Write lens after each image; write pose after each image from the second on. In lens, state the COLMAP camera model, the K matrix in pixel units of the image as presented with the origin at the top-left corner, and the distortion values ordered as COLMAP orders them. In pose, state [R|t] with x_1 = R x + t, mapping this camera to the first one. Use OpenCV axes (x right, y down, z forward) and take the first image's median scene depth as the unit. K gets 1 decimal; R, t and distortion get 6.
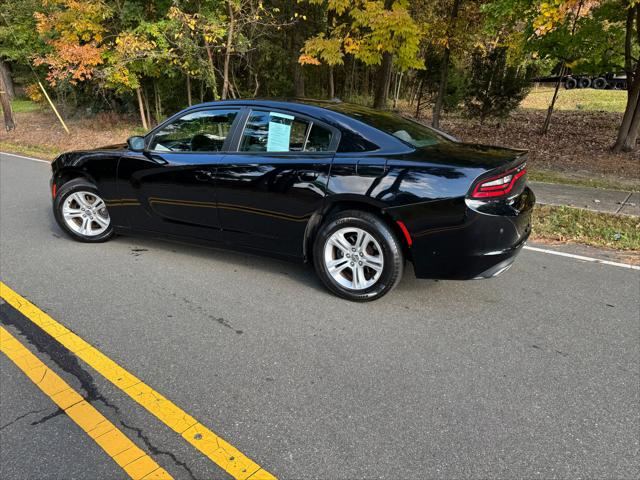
lens RADIAL K [[451.2, 0, 323.4], [0, 451.2, 240.0], [0, 0, 1]] dist [0.035793, -0.051640]
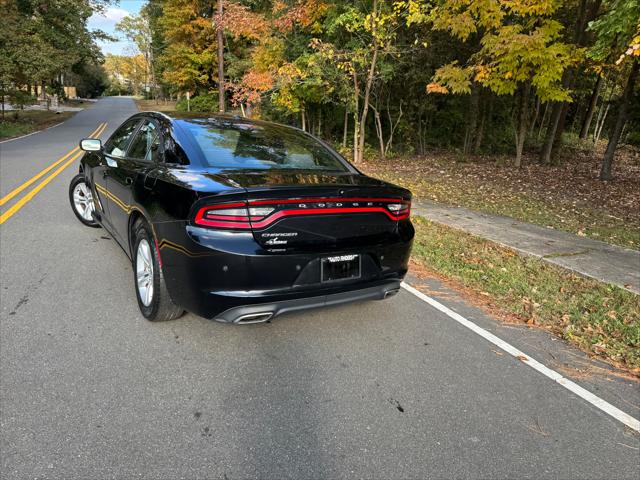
lens RADIAL K [[451.7, 0, 323.6], [0, 451.7, 232.6], [0, 0, 1]] dist [0.050789, -0.073404]
pose [[0.881311, 0.159766, -0.444709, 0.554725], [-0.194228, 0.980411, -0.032692, -0.056523], [0.430775, 0.115187, 0.895078, 0.191141]]
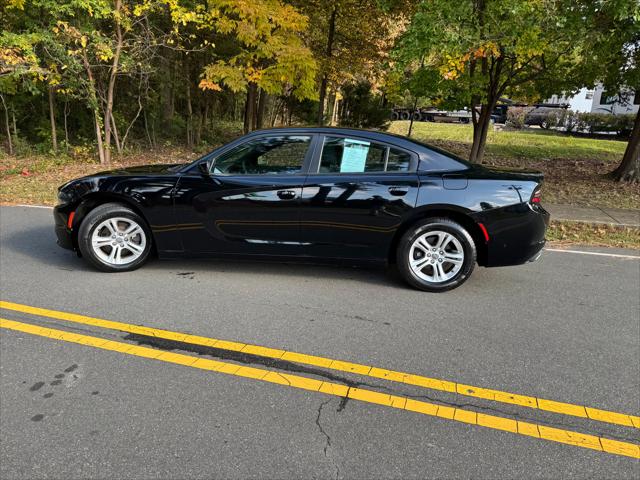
lens RADIAL K [[451.2, 0, 323.4], [0, 451.2, 240.0], [0, 0, 1]] dist [0.035793, -0.051640]
pose [[0.929556, -0.066153, 0.362698, -0.448171], [0.085022, 0.995718, -0.036290, 0.009557], [-0.358744, 0.064571, 0.931200, -0.025084]]
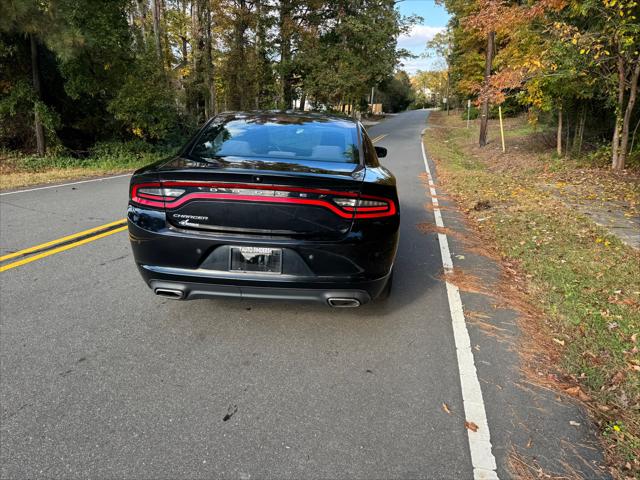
lens RADIAL K [[451.2, 0, 323.4], [0, 451.2, 240.0], [0, 0, 1]] dist [0.035793, -0.051640]
pose [[0.436918, 0.234778, -0.868321, 0.825649], [-0.281883, 0.952448, 0.115688, -0.143900], [0.854192, 0.194219, 0.482322, 0.529160]]
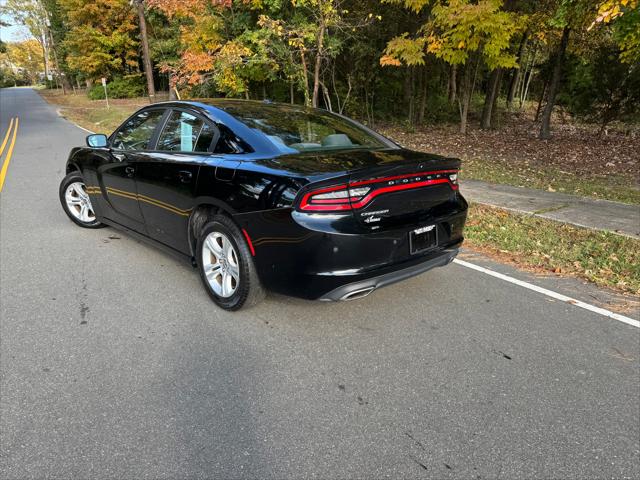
lens RADIAL K [[455.0, 0, 322.0], [0, 455.0, 236.1], [0, 0, 1]] dist [0.019400, -0.029657]
pose [[0.948560, 0.086822, -0.304459, 0.381441], [-0.091444, 0.995810, -0.000924, -0.025877], [0.303103, 0.028717, 0.952525, 0.093851]]
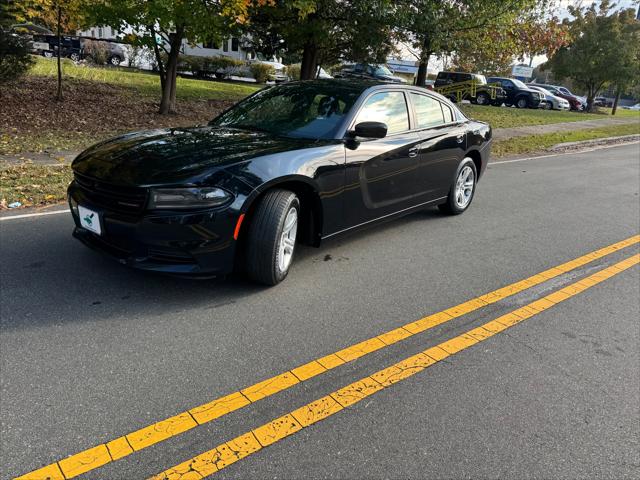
lens RADIAL K [[455.0, 0, 322.0], [0, 455.0, 236.1], [0, 0, 1]] dist [0.019400, -0.029657]
pose [[0.221536, -0.295315, 0.929360, -1.110354], [0.229394, 0.942079, 0.244675, -0.212001], [-0.947787, 0.158986, 0.276448, 0.720570]]
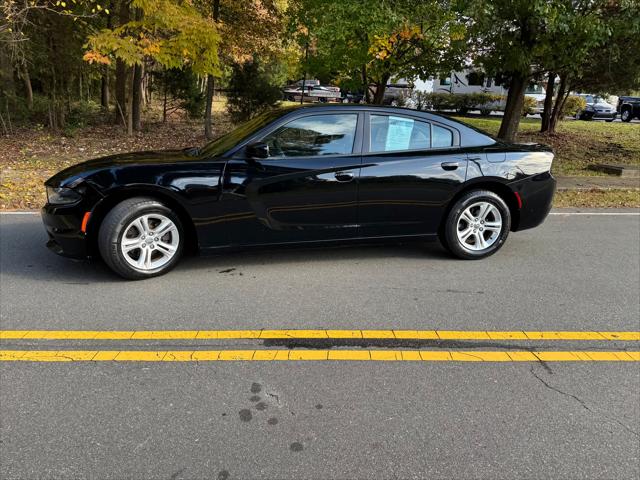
lens RADIAL K [[451.2, 0, 323.4], [0, 451.2, 240.0], [0, 0, 1]] dist [0.035793, -0.051640]
pose [[0.753784, -0.167198, 0.635496, -0.763558], [0.176948, 0.983012, 0.048744, -0.044086], [-0.632850, 0.075707, 0.770564, 0.183832]]
